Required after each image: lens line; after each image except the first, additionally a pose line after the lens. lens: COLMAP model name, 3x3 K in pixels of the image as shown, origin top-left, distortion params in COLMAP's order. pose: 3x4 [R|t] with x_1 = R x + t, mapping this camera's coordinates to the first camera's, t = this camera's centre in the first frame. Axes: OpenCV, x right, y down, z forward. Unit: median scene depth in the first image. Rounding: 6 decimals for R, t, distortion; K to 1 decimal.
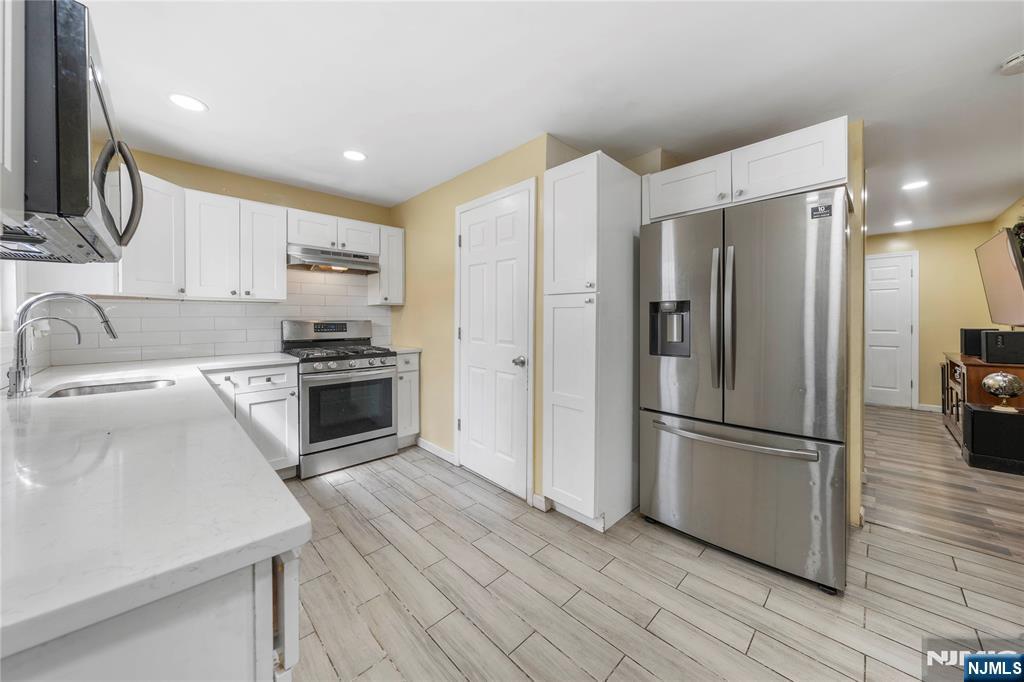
lens RADIAL K [[361.6, 0, 509.3], [0, 361.6, 320.4], [0, 0, 1]] dist [0.000183, 0.000075]
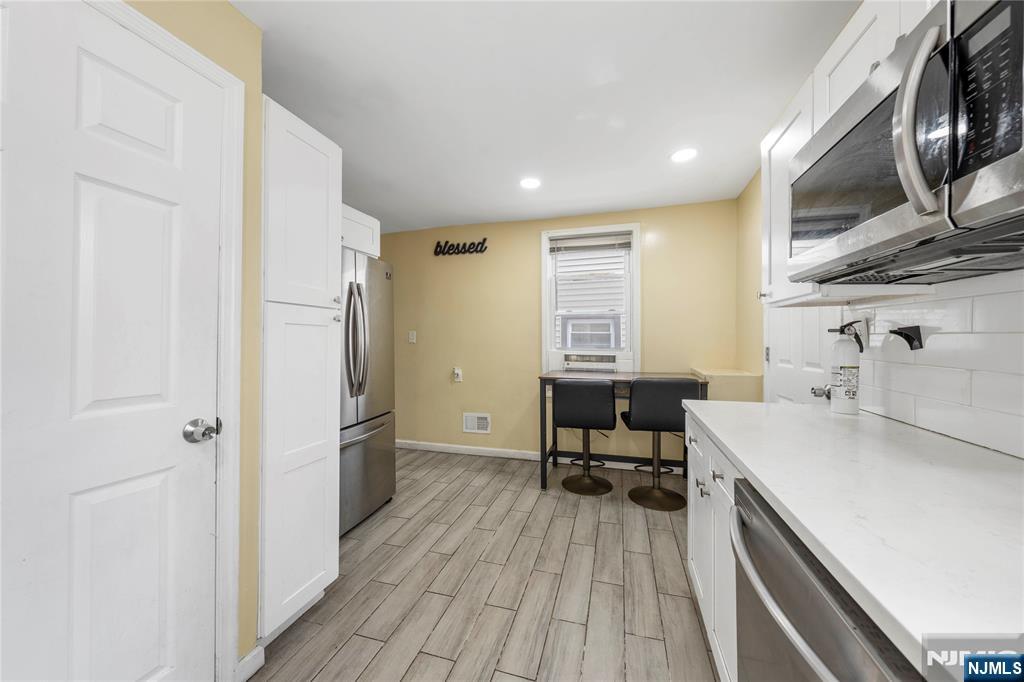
lens RADIAL K [[370.6, 0, 516.2], [0, 370.6, 330.8], [0, 0, 1]] dist [0.001129, 0.000024]
pose [[-0.503017, 0.017190, 0.864106, -0.583660], [0.004573, 0.999841, -0.017228, -0.007524], [-0.864265, -0.004714, -0.503015, 0.856171]]
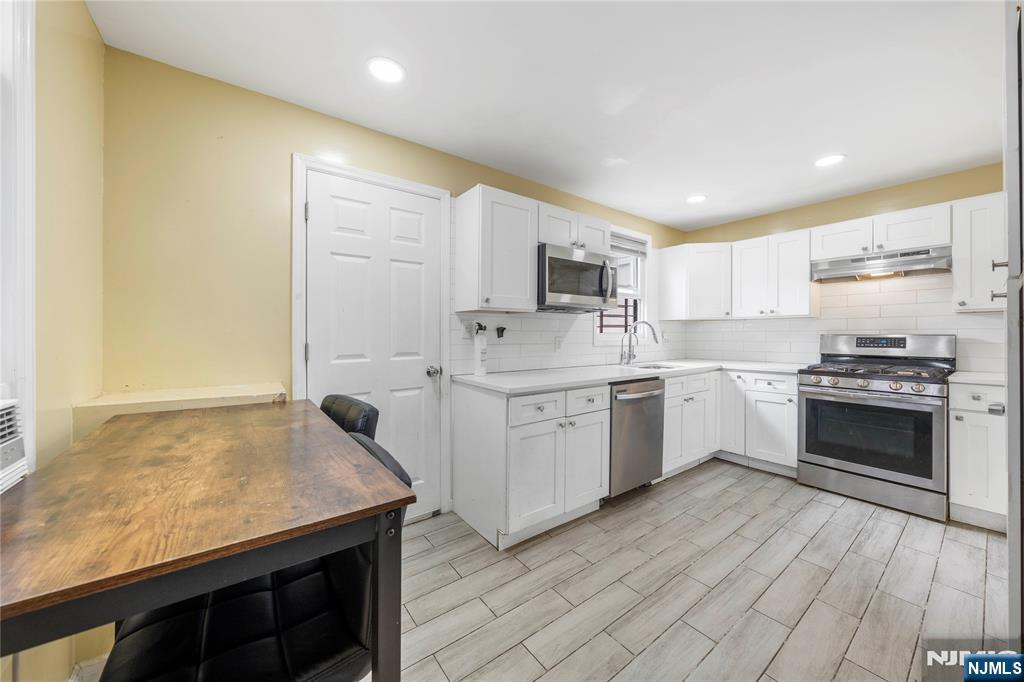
lens RADIAL K [[361.6, 0, 509.3], [0, 361.6, 320.4], [0, 0, 1]] dist [0.000183, 0.000075]
pose [[-0.132482, -0.035486, -0.990550, 0.658843], [-0.003418, 0.999369, -0.035345, 0.000578], [0.991180, -0.001296, -0.132519, 0.315438]]
